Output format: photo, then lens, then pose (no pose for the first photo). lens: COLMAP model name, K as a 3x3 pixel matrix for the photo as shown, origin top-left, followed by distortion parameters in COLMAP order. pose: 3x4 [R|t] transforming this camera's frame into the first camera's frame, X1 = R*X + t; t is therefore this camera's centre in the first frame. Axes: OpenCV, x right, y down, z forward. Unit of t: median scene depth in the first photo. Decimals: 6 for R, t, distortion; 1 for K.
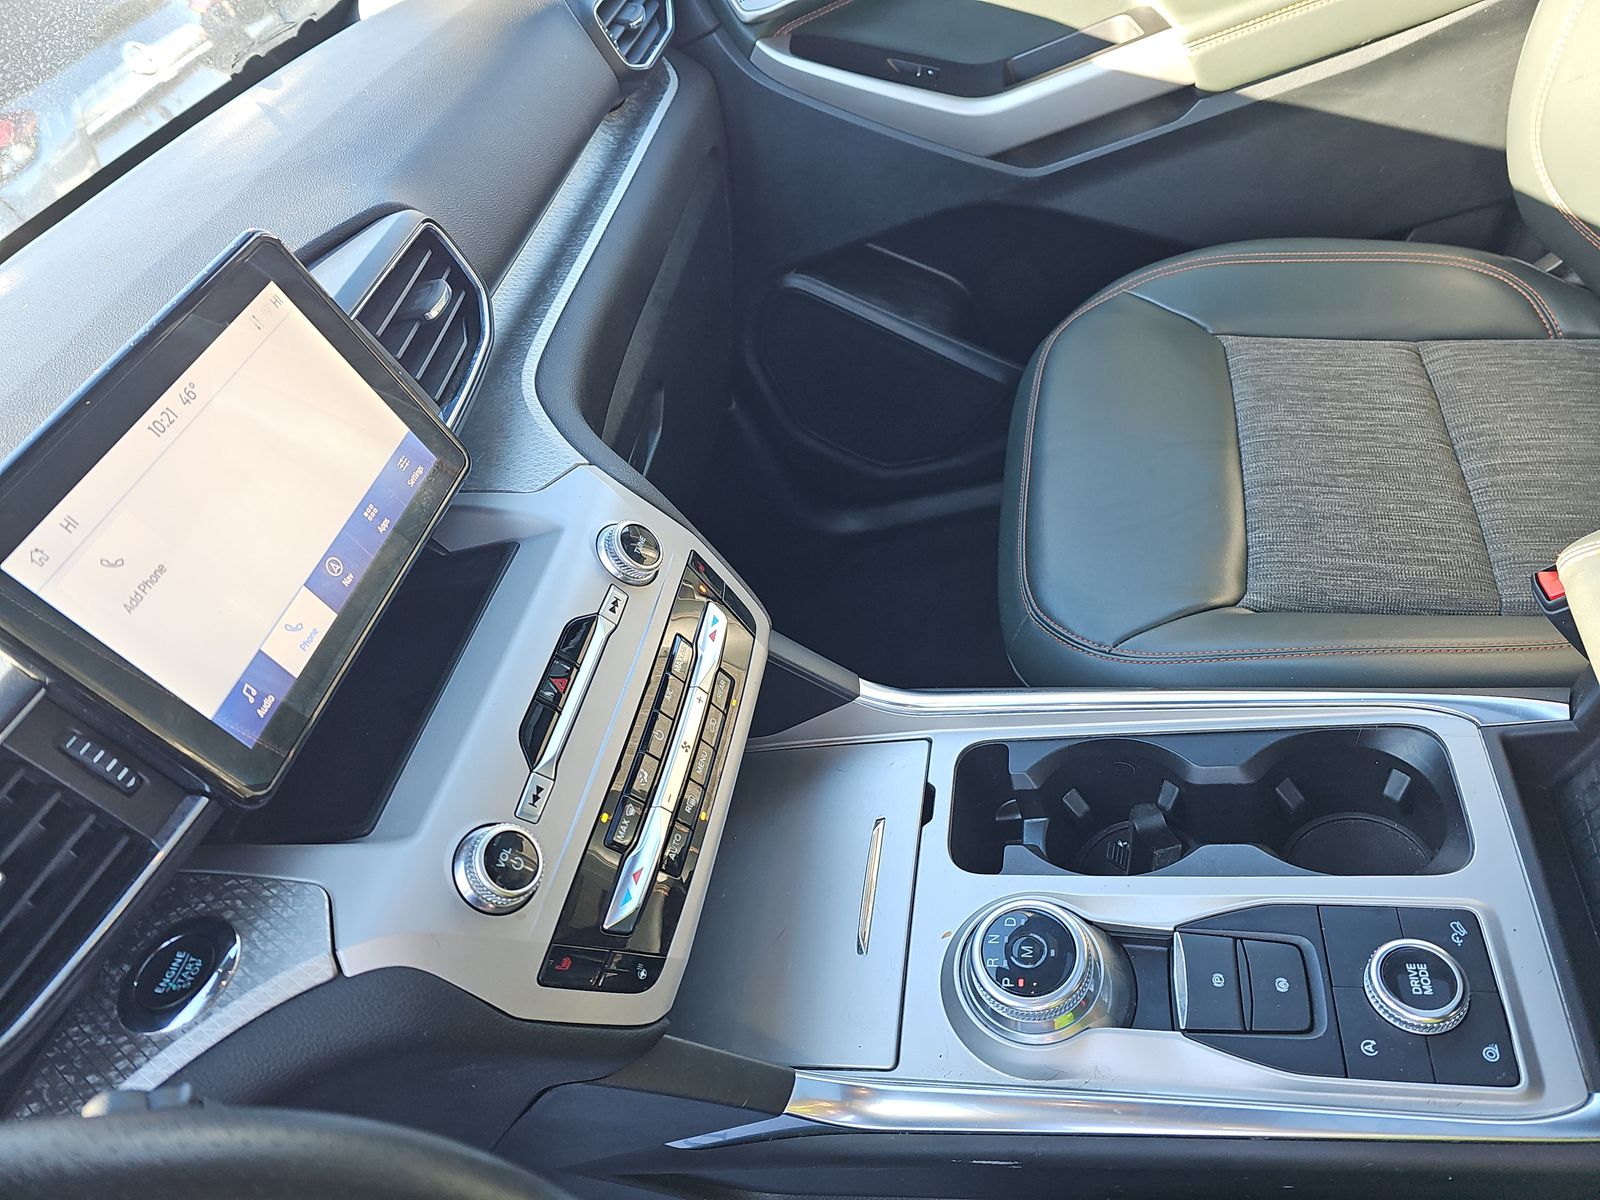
lens RADIAL K [[1063.4, 0, 808.0], [0, 1063.4, 594.1], [0, 0, 1]] dist [0.041727, -0.030462]
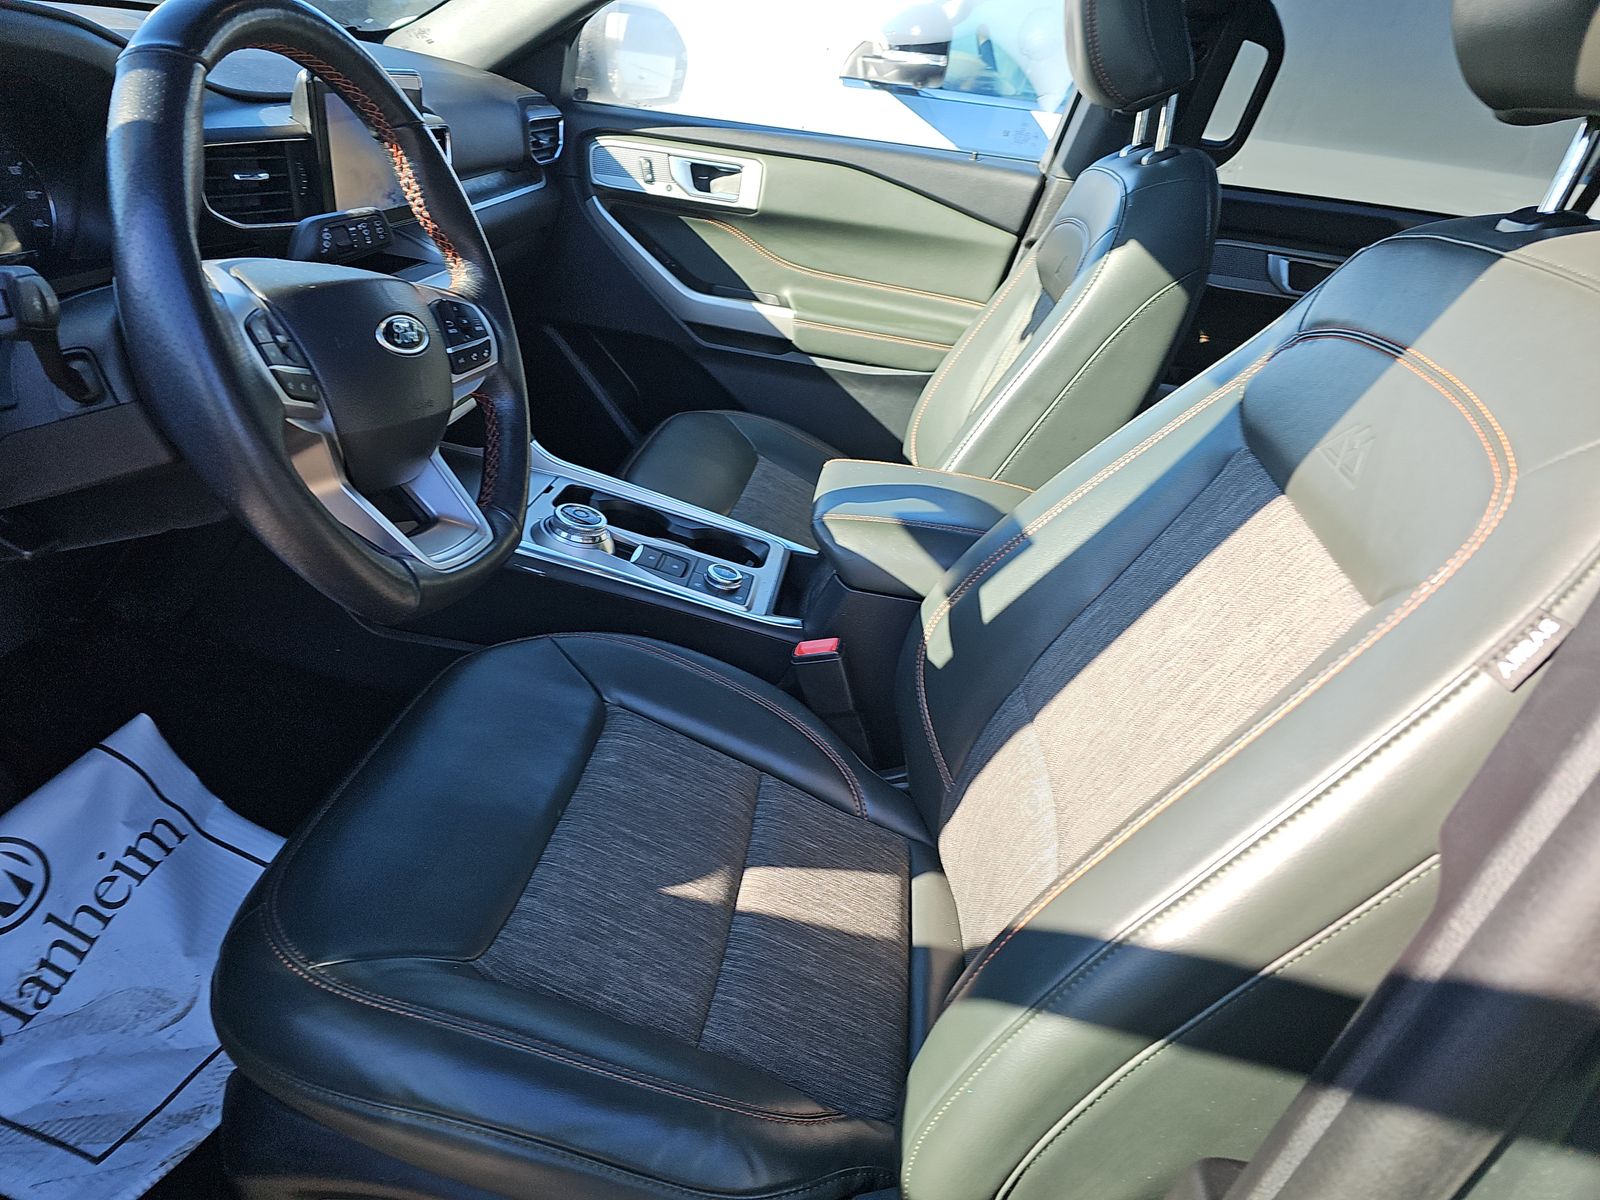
lens RADIAL K [[1063.4, 0, 800.4], [0, 1063.4, 593.1], [0, 0, 1]] dist [0.041727, -0.030462]
pose [[0.835878, 0.453075, 0.309889, -0.013555], [-0.340586, 0.870819, -0.354507, 0.613772], [-0.430476, 0.190780, 0.882210, -0.626332]]
